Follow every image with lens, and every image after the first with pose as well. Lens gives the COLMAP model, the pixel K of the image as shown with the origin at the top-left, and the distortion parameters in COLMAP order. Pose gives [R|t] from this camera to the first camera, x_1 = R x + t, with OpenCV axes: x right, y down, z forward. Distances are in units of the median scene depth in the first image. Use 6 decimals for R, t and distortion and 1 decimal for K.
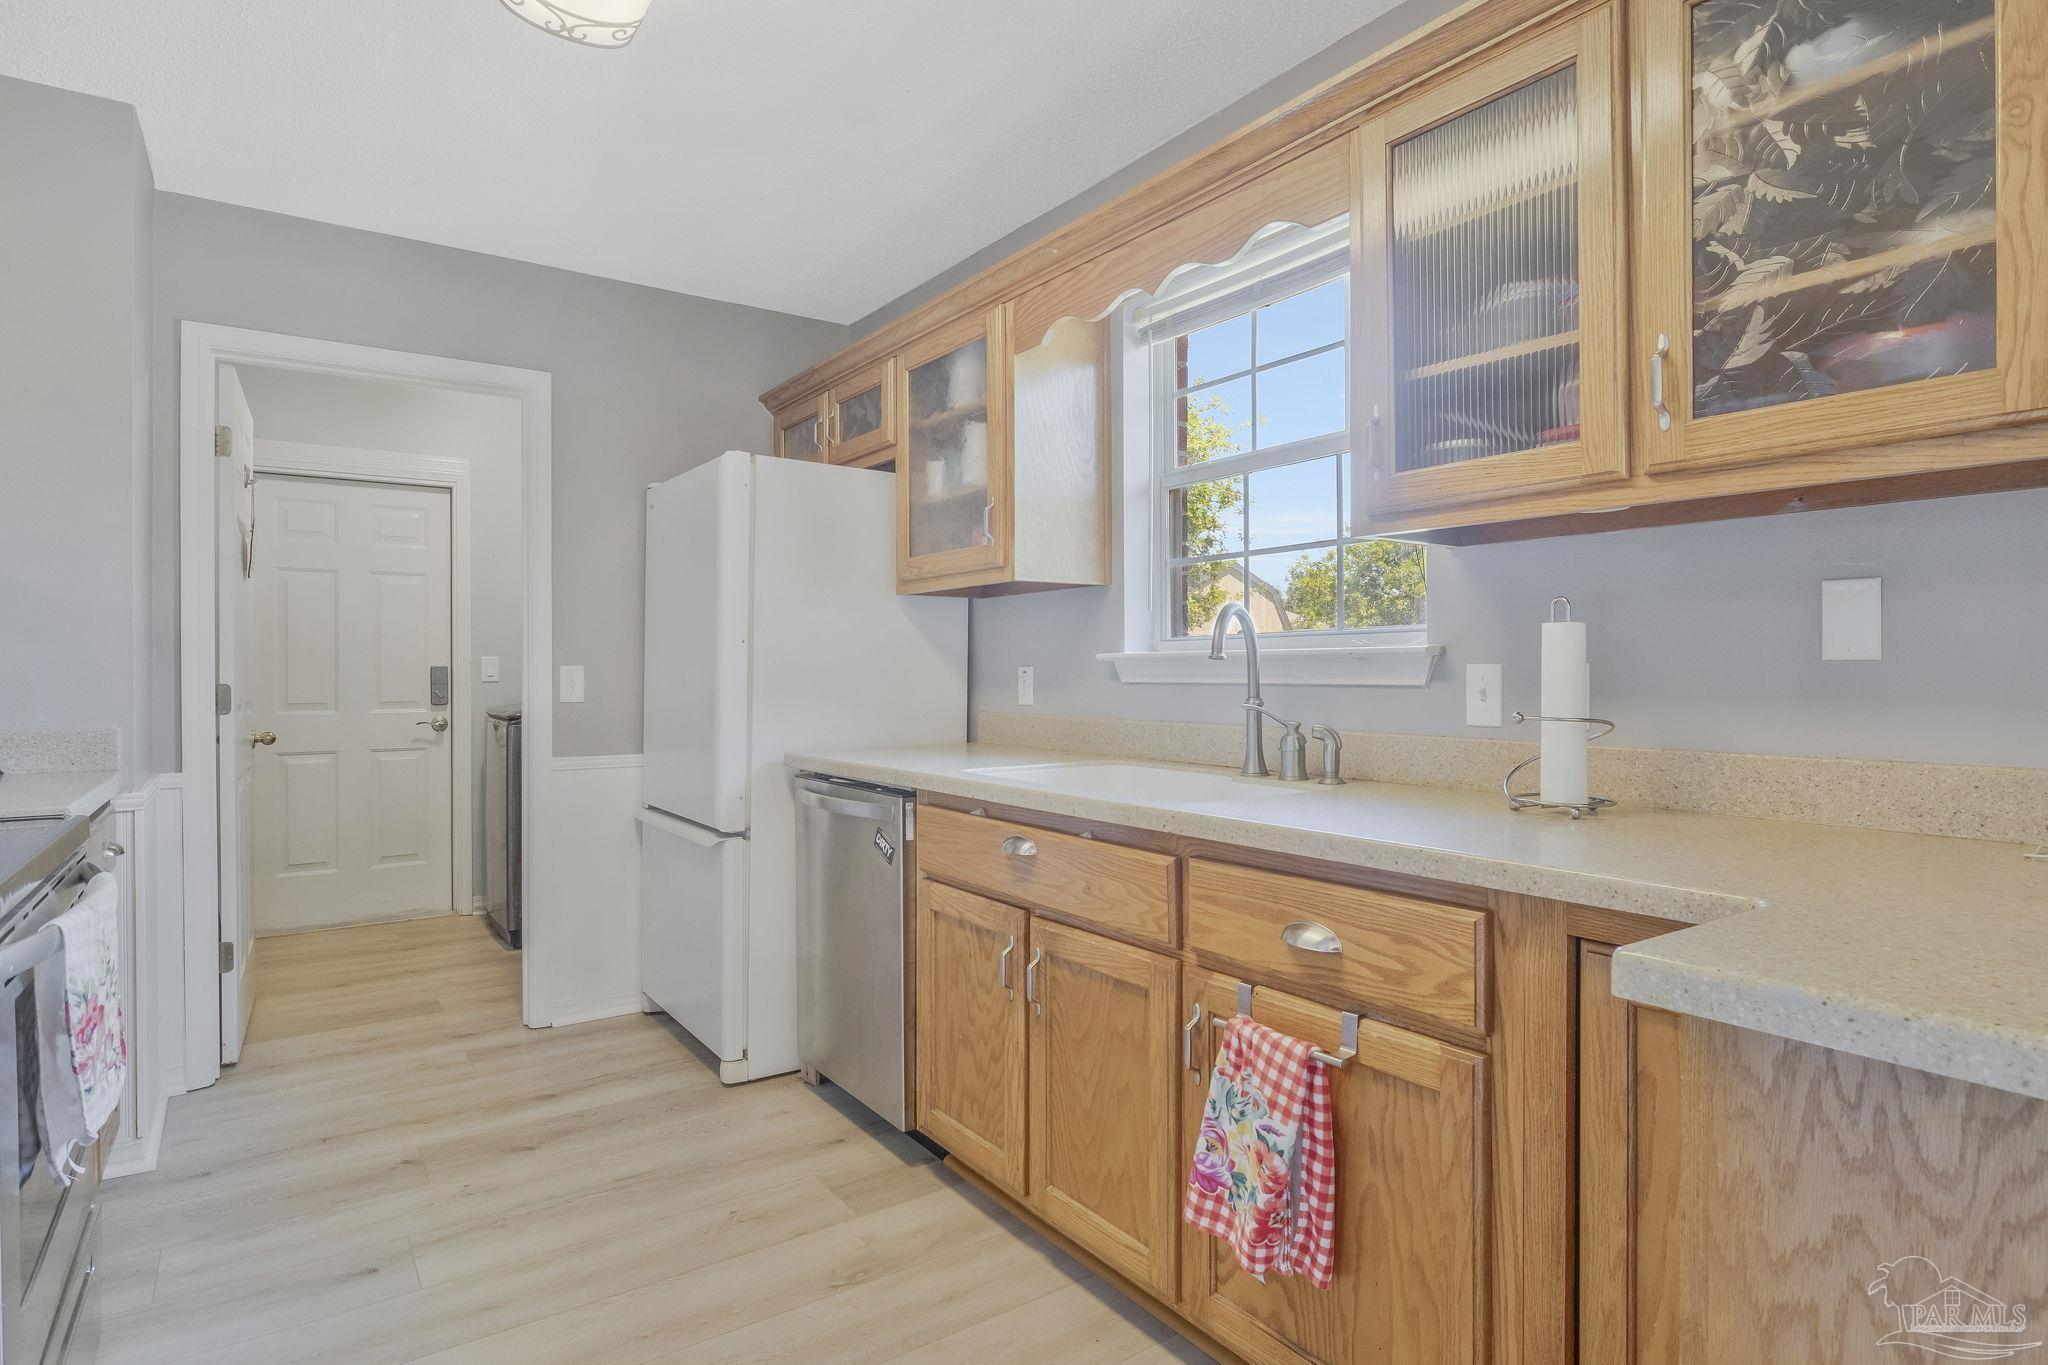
lens RADIAL K [[1080.4, 0, 1022.4], [0, 1080.4, 676.9], [0, 0, 1]] dist [-0.014048, 0.002031]
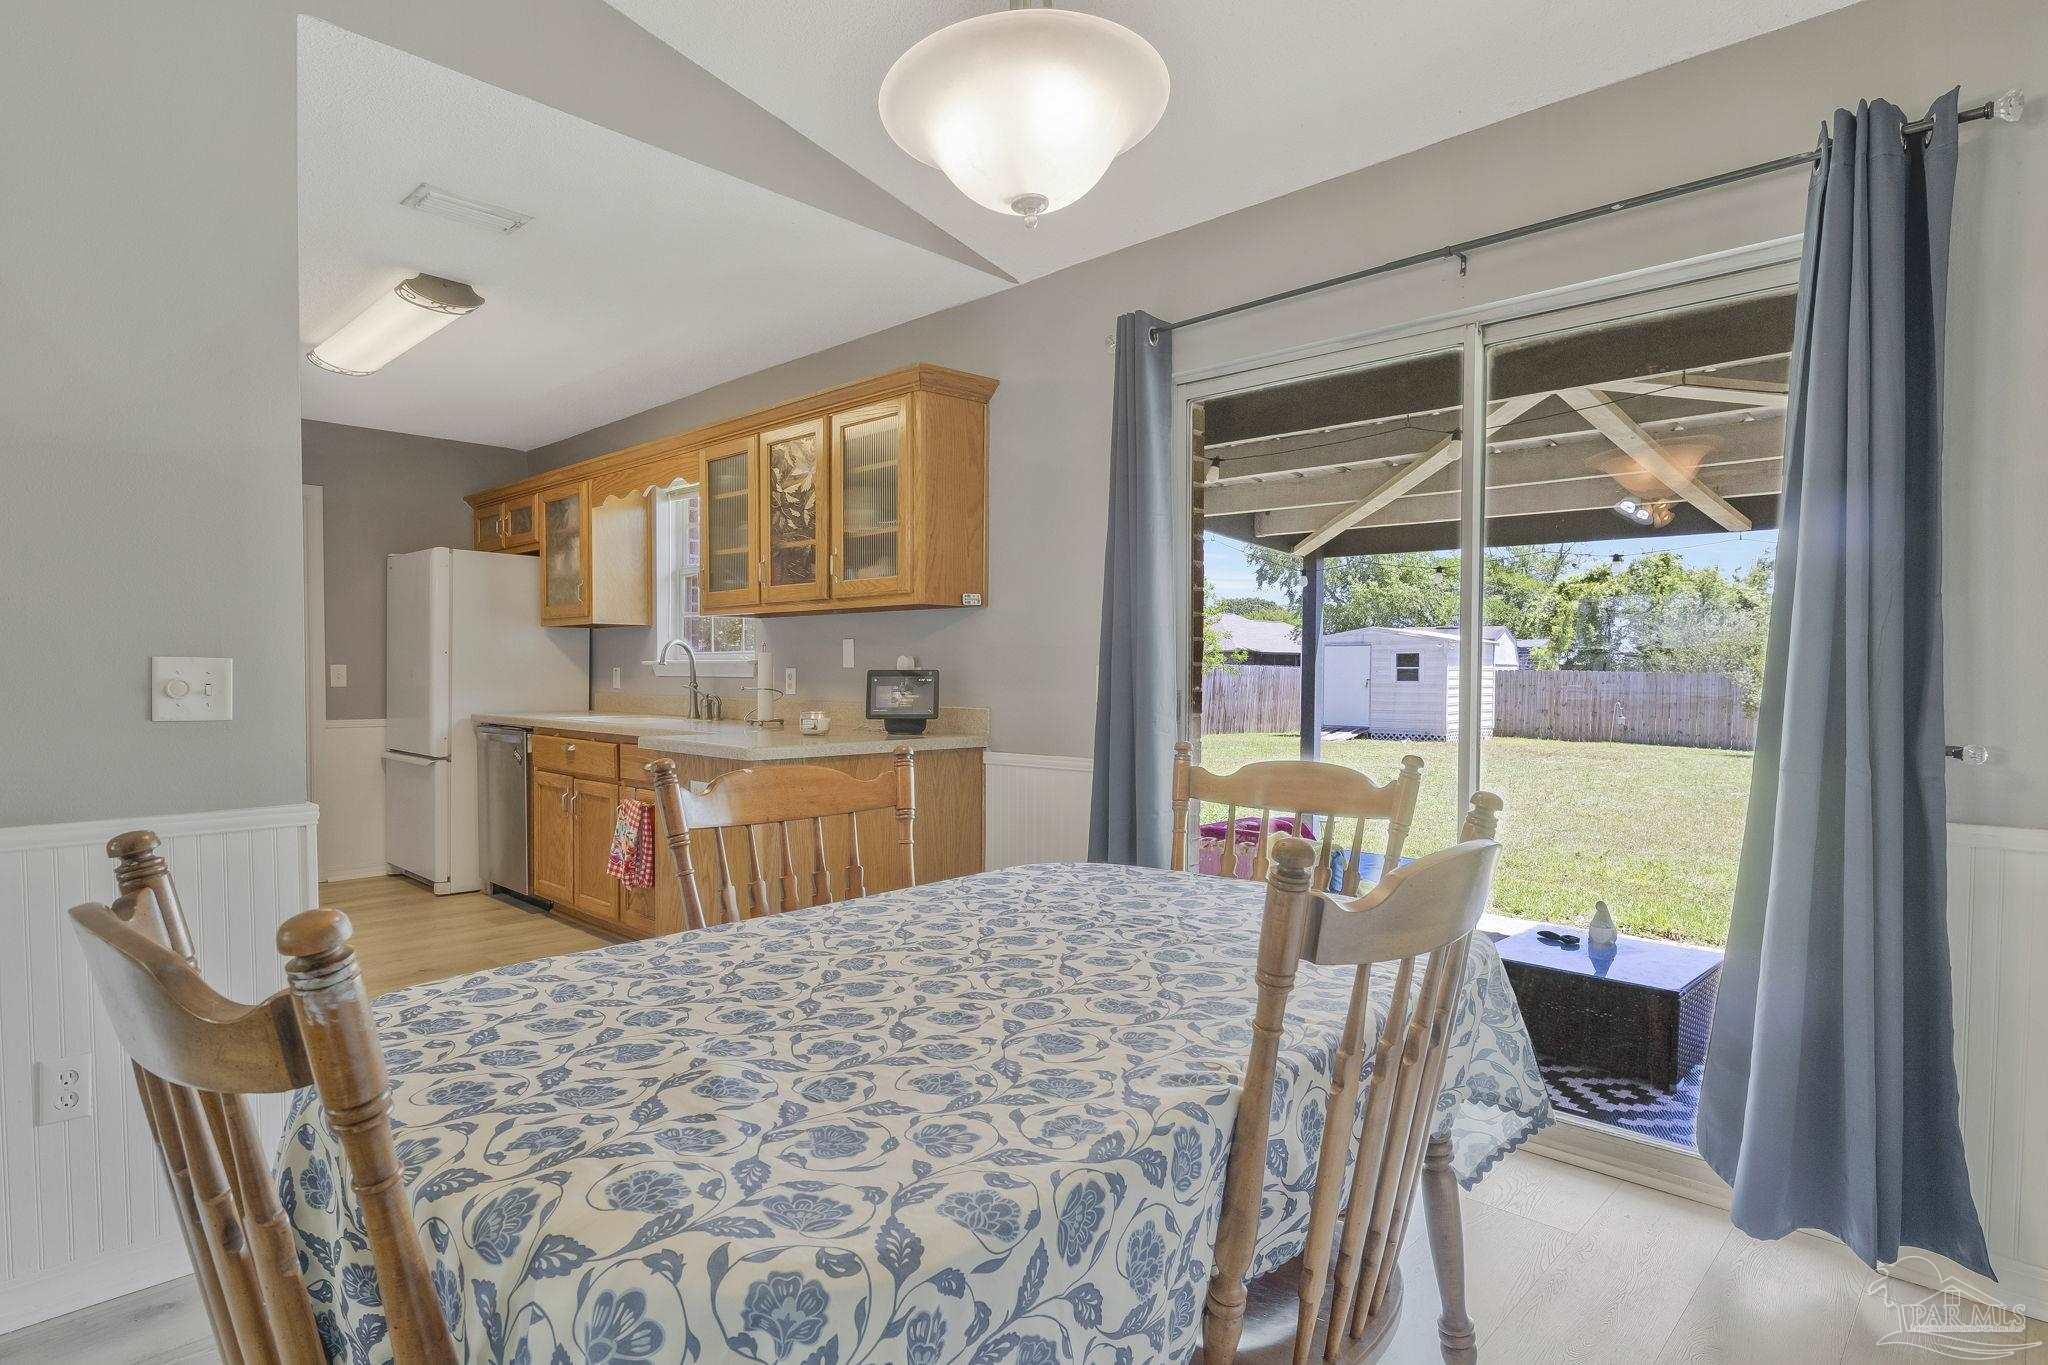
lens RADIAL K [[1080.4, 0, 1034.7], [0, 1080.4, 691.9], [0, 0, 1]] dist [-0.014048, 0.002031]
pose [[0.979263, -0.000132, 0.202594, 0.342555], [-0.003647, 0.999826, 0.018277, -0.002665], [-0.202561, -0.018637, 0.979092, -0.969798]]
